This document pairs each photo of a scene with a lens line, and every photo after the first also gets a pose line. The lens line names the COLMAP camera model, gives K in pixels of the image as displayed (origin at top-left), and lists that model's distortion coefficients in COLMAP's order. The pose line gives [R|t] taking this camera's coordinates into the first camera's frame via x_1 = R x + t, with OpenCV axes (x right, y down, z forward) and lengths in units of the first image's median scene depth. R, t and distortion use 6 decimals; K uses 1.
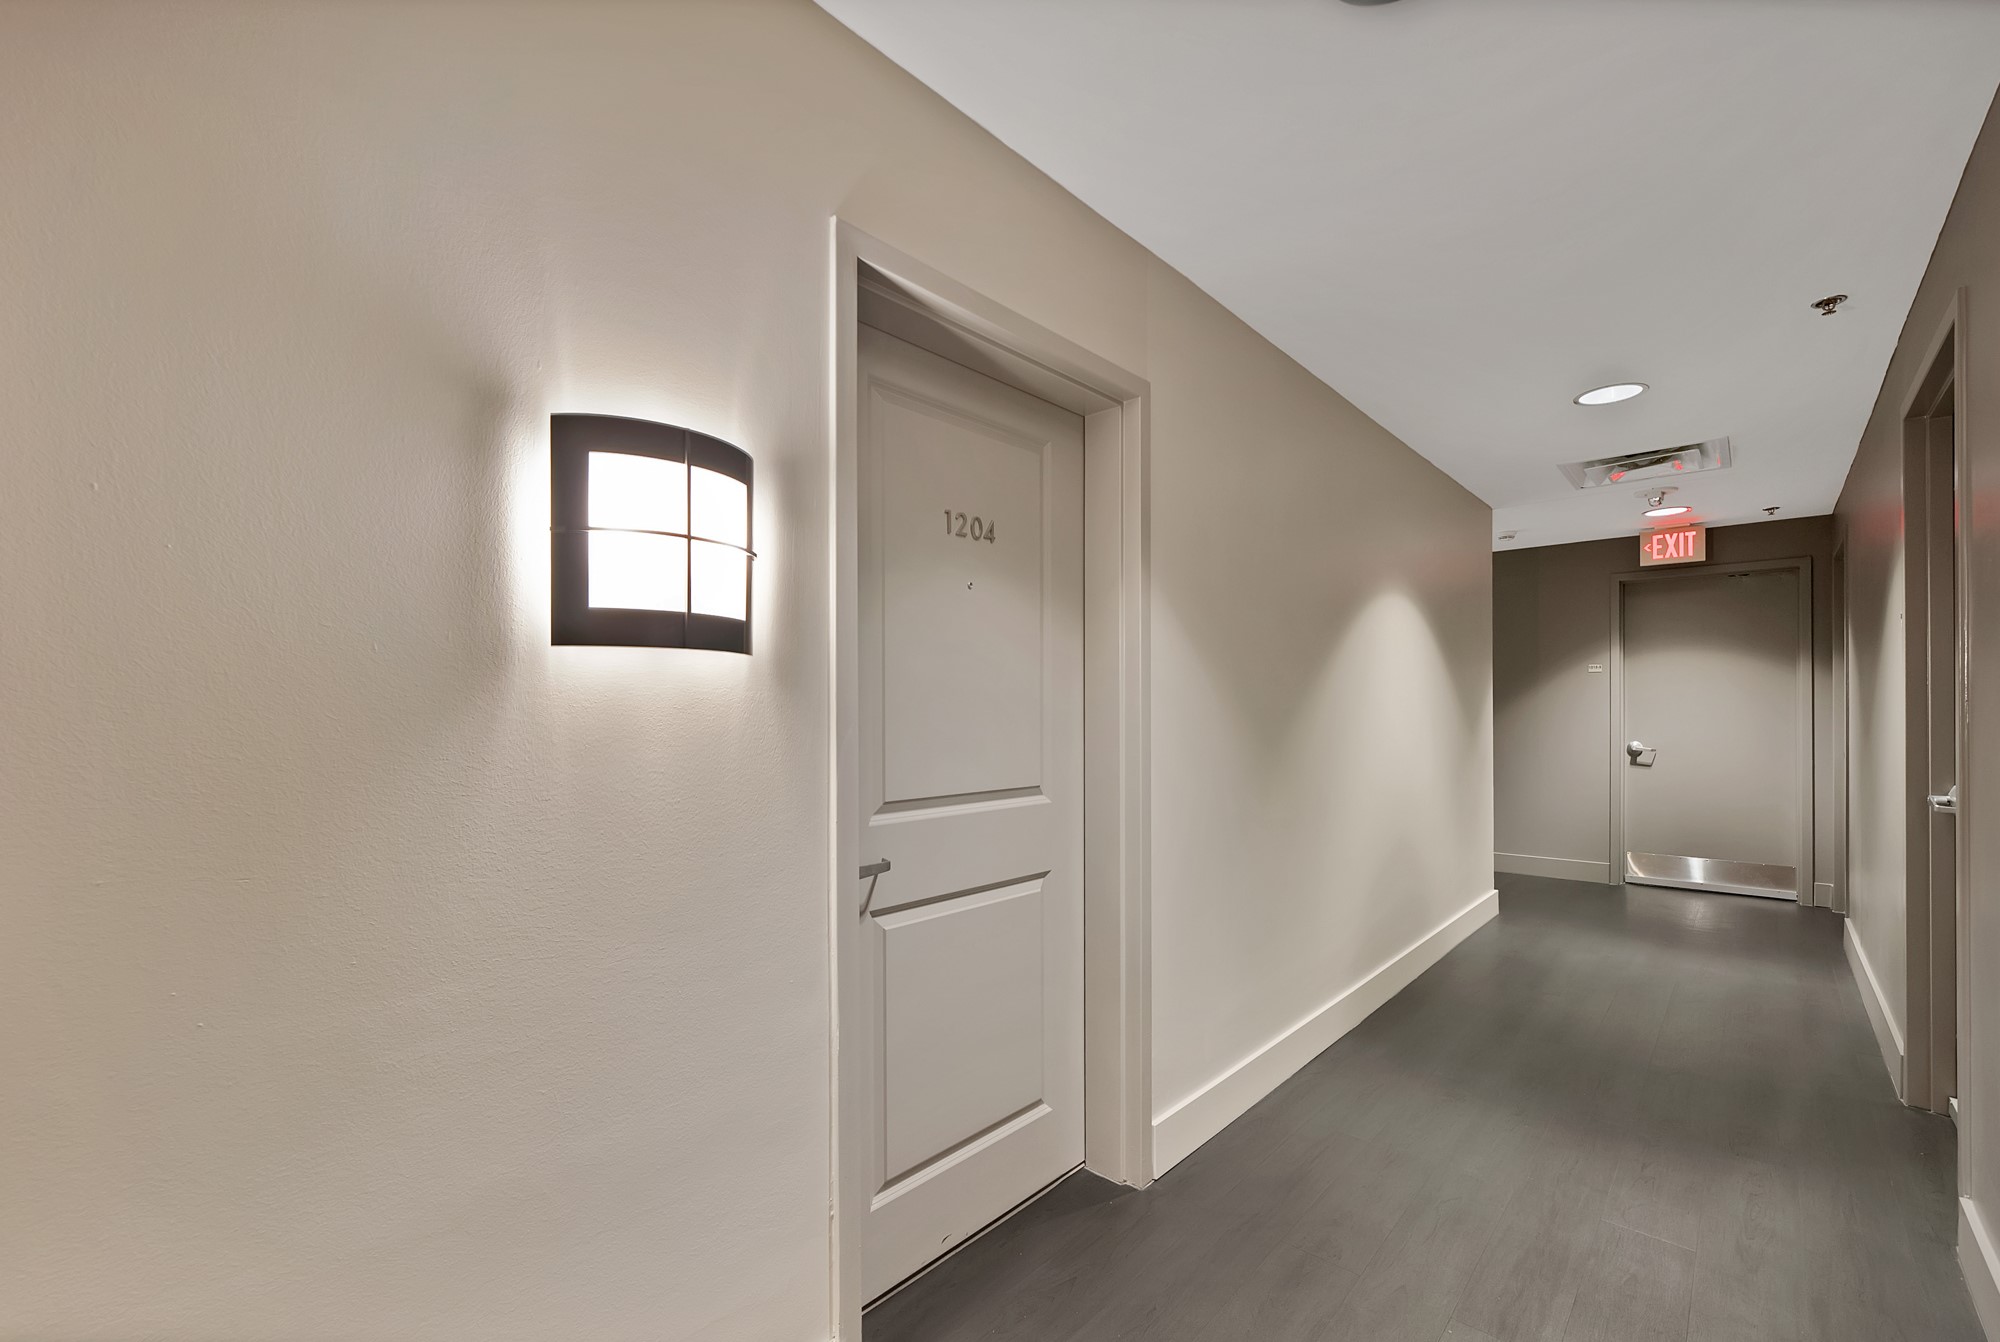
lens RADIAL K [[841.7, 0, 995.7], [0, 841.7, 712.1], [0, 0, 1]] dist [0.005242, -0.000821]
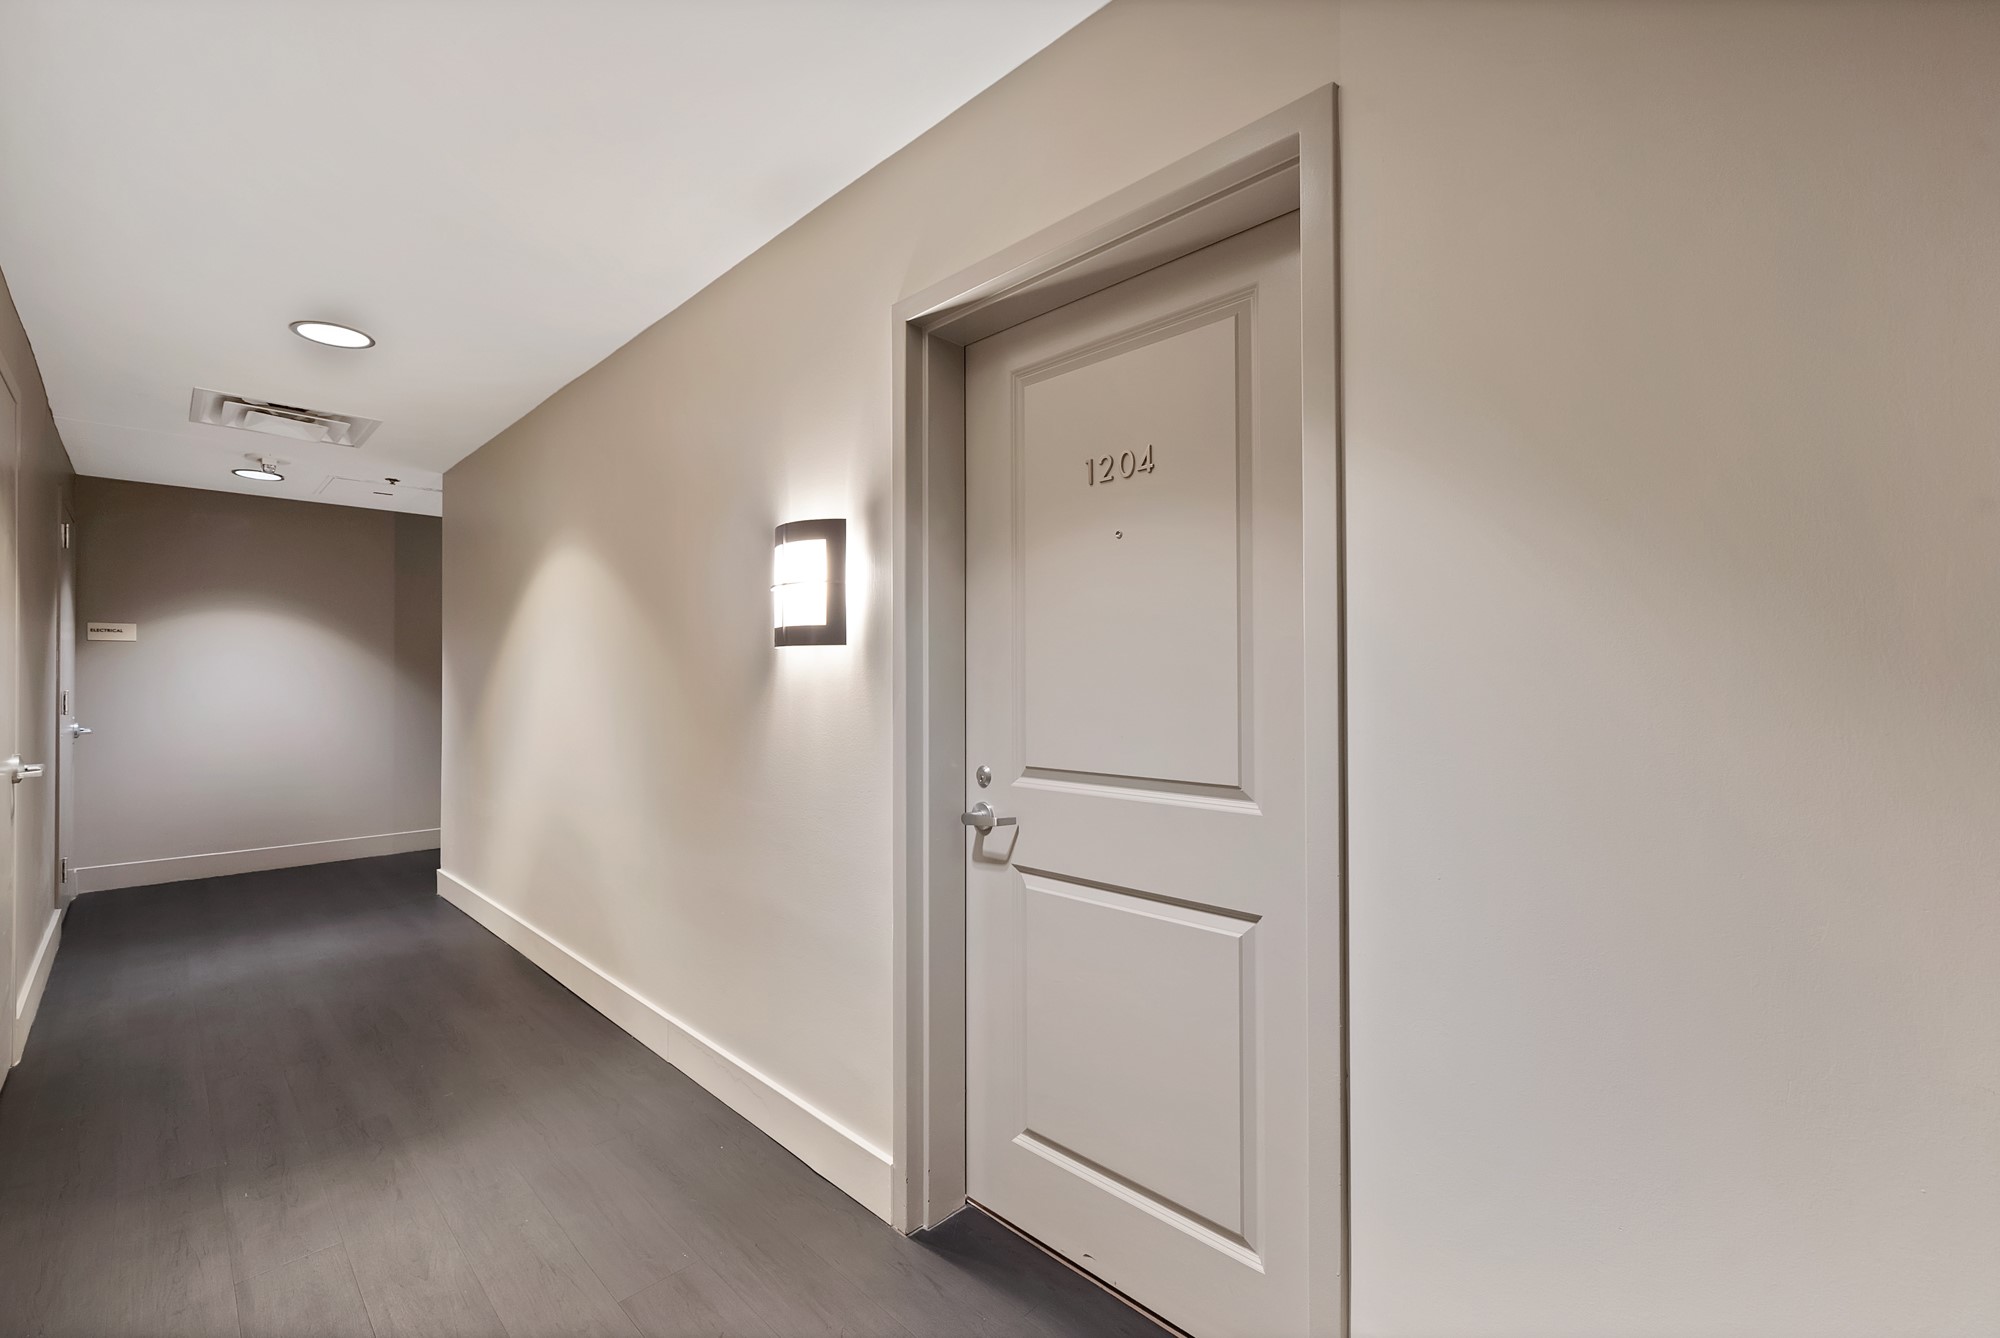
lens RADIAL K [[841.7, 0, 999.5], [0, 841.7, 670.8], [0, 0, 1]] dist [0.005242, -0.000821]
pose [[-0.038506, -0.007371, -0.999231, 0.846872], [0.005443, 0.999956, -0.007586, -0.005158], [0.999244, -0.005731, -0.038464, 0.923124]]
